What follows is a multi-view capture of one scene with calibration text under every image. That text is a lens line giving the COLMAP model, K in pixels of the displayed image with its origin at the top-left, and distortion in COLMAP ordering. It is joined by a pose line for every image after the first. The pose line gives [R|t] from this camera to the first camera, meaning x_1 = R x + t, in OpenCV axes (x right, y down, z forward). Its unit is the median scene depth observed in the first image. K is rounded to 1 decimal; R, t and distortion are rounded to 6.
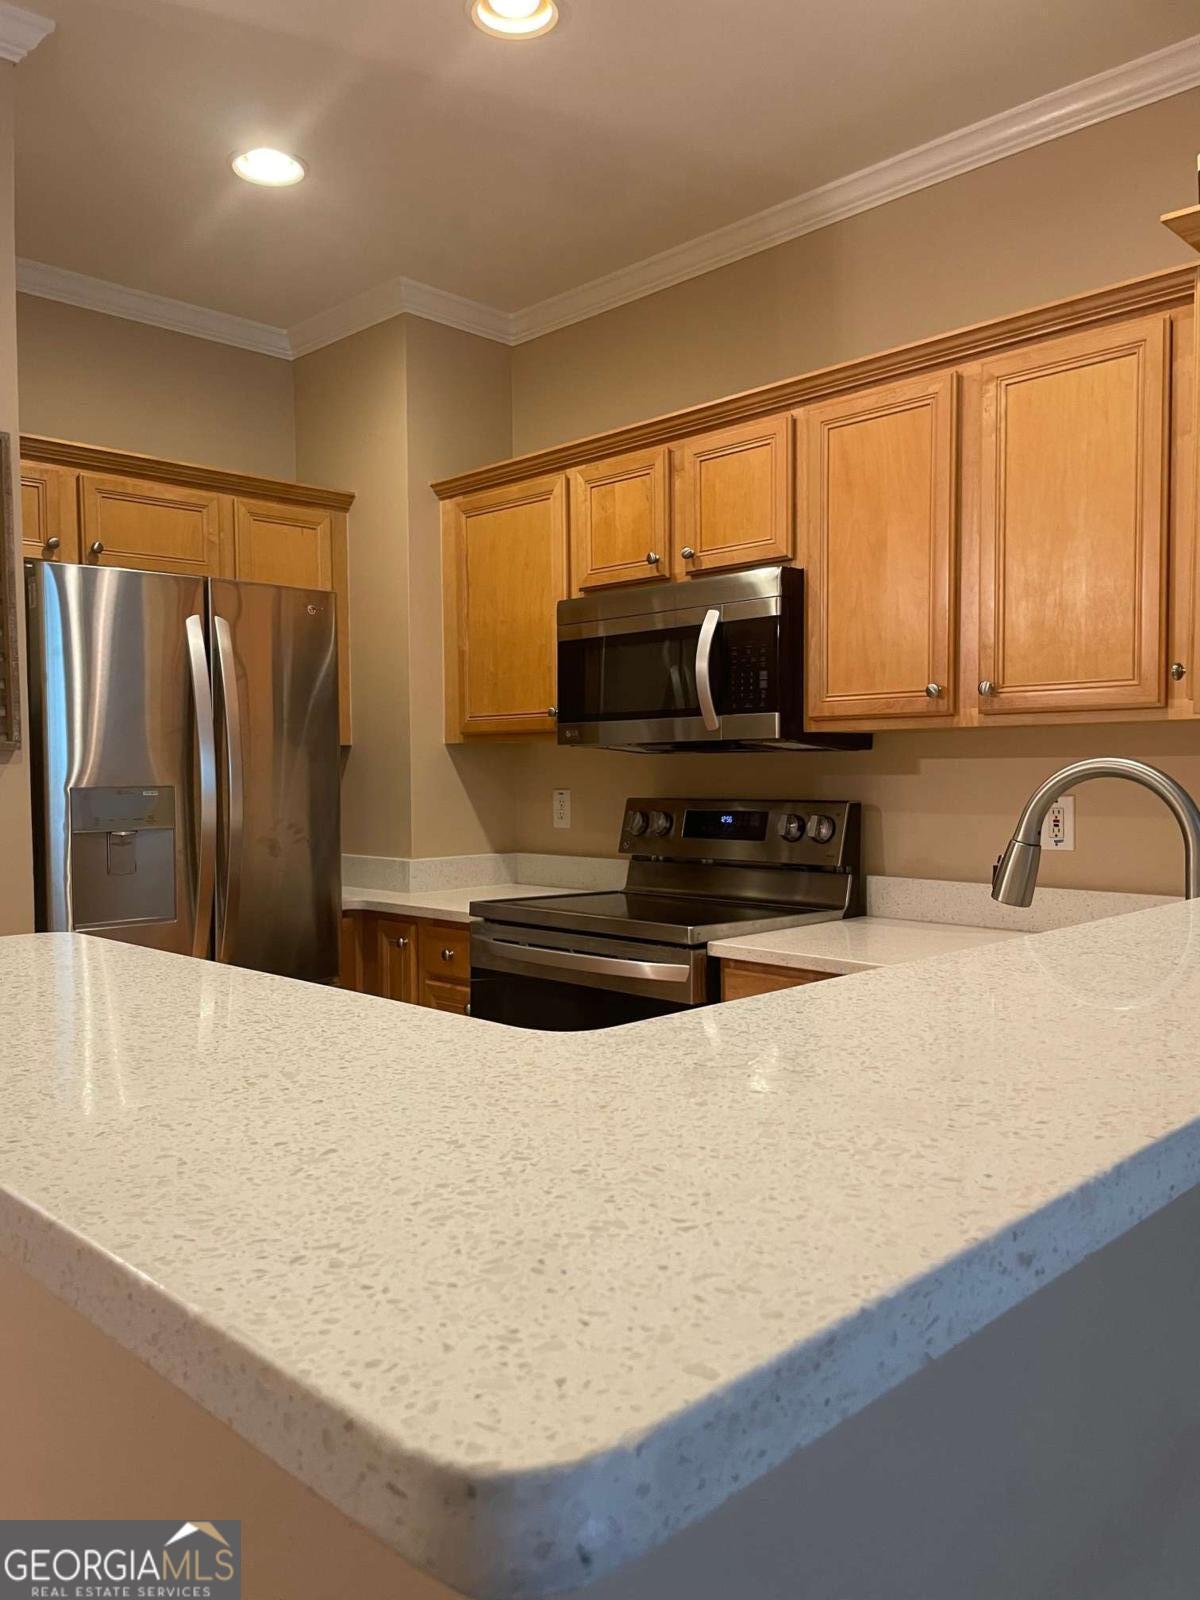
lens RADIAL K [[1217.2, 0, 550.4], [0, 1217.2, 818.3], [0, 0, 1]] dist [0.045138, -0.003335]
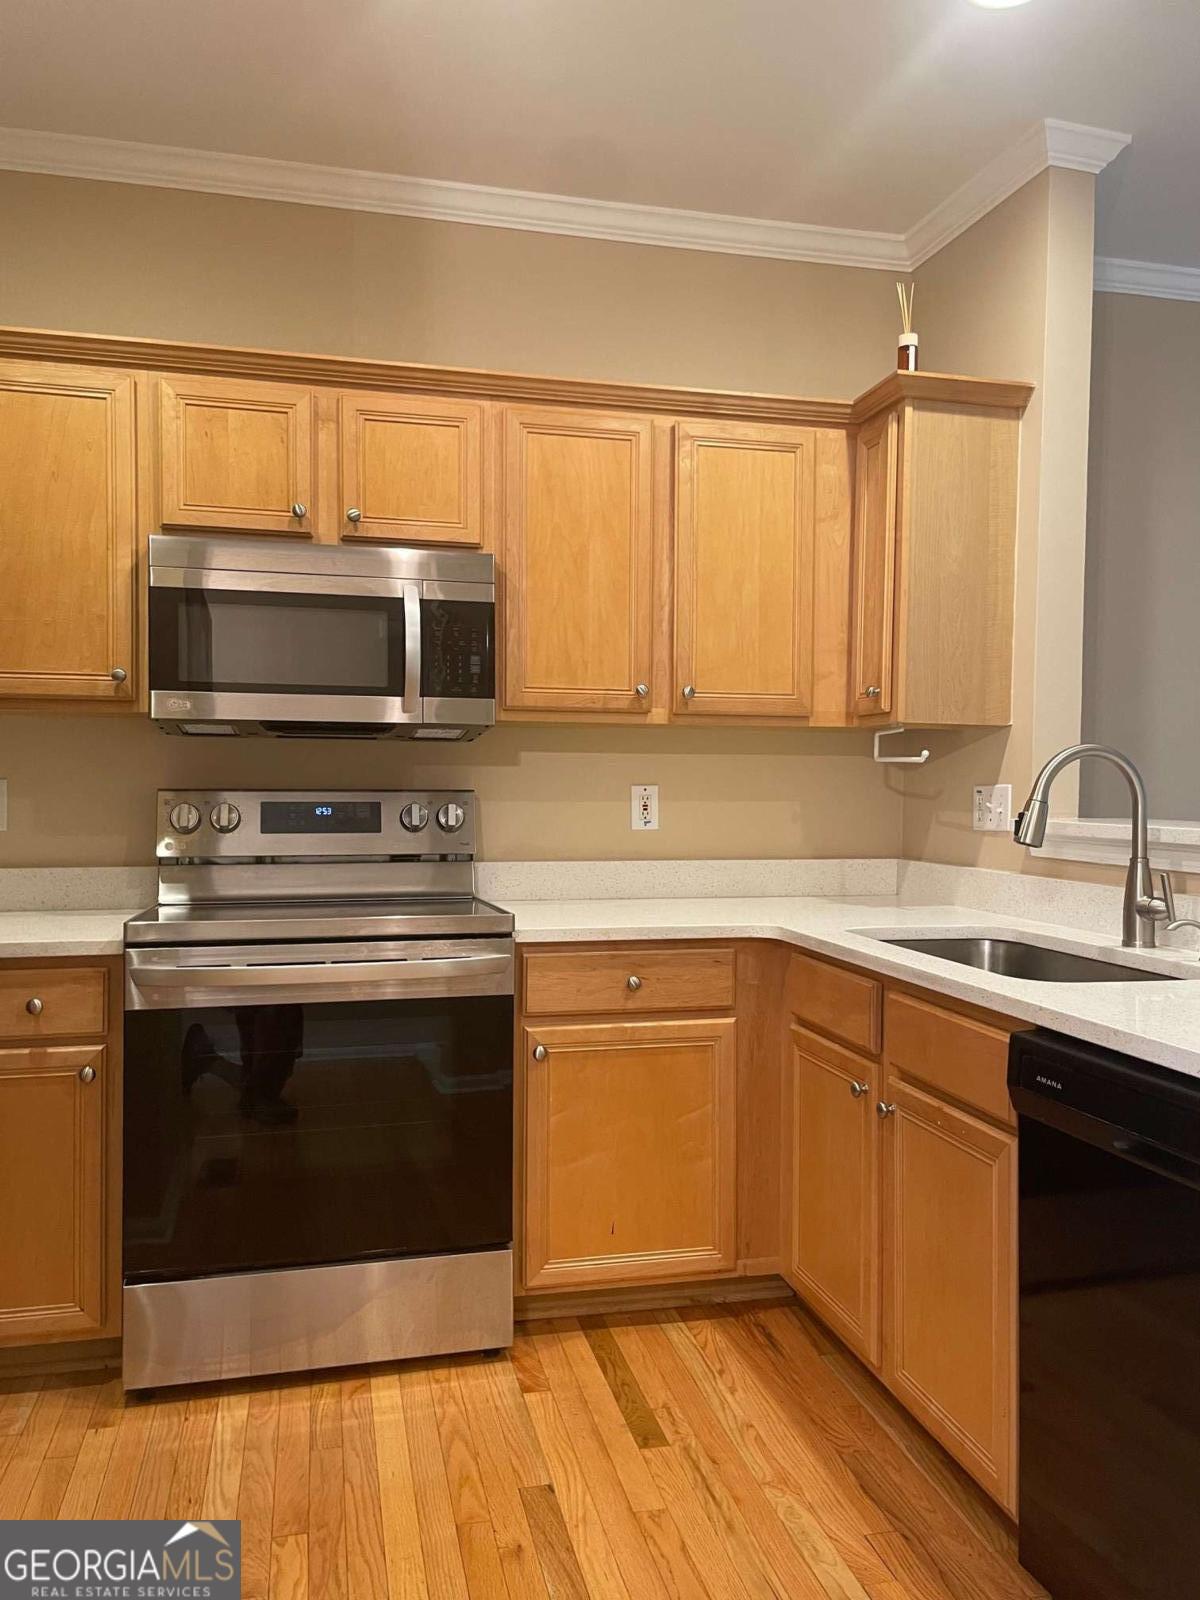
lens RADIAL K [[1217.2, 0, 596.2], [0, 1217.2, 803.1], [0, 0, 1]] dist [0.045138, -0.003335]
pose [[0.504736, -0.001482, 0.863273, -0.581301], [0.024560, 0.999618, -0.012643, 0.012343], [-0.862924, 0.027583, 0.504580, 0.387892]]
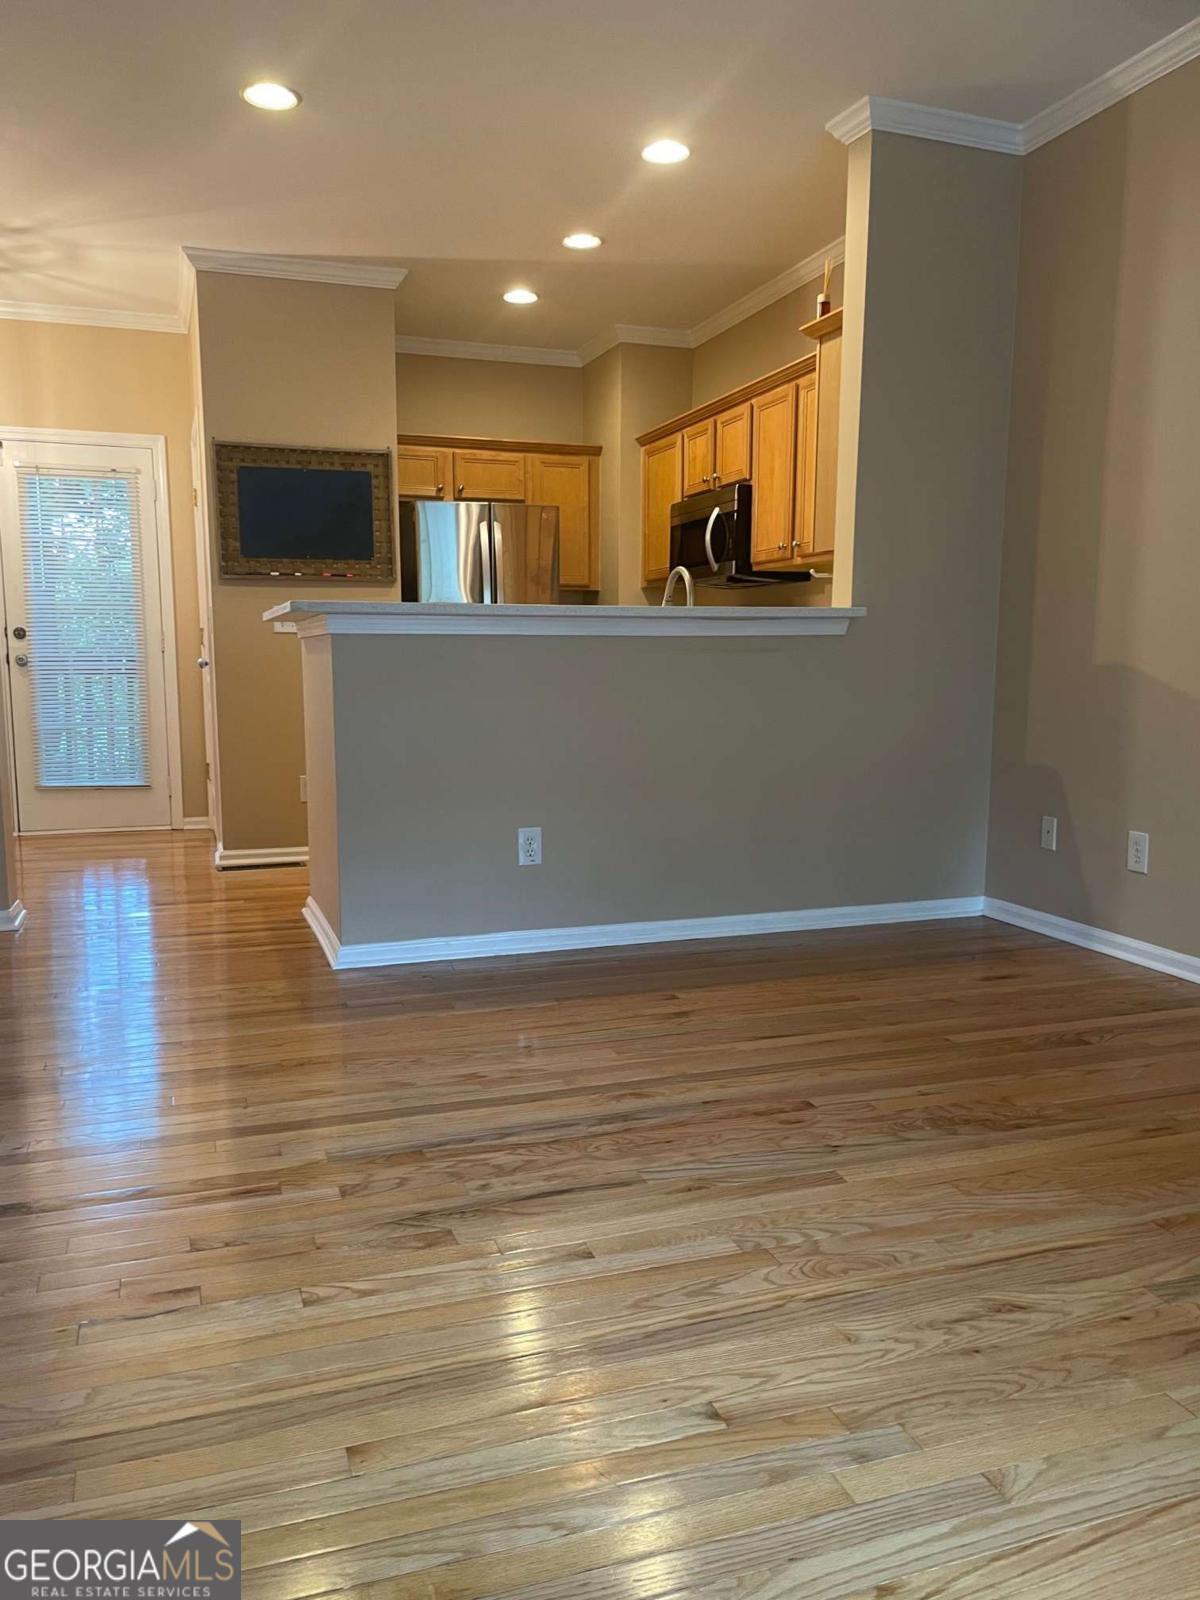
lens RADIAL K [[1217.2, 0, 597.5], [0, 1217.2, 800.6], [0, 0, 1]] dist [0.045138, -0.003335]
pose [[0.911338, 0.048923, -0.408741, 0.733238], [-0.015631, 0.996309, 0.084398, 0.122126], [0.411362, -0.070526, 0.908739, -0.813179]]
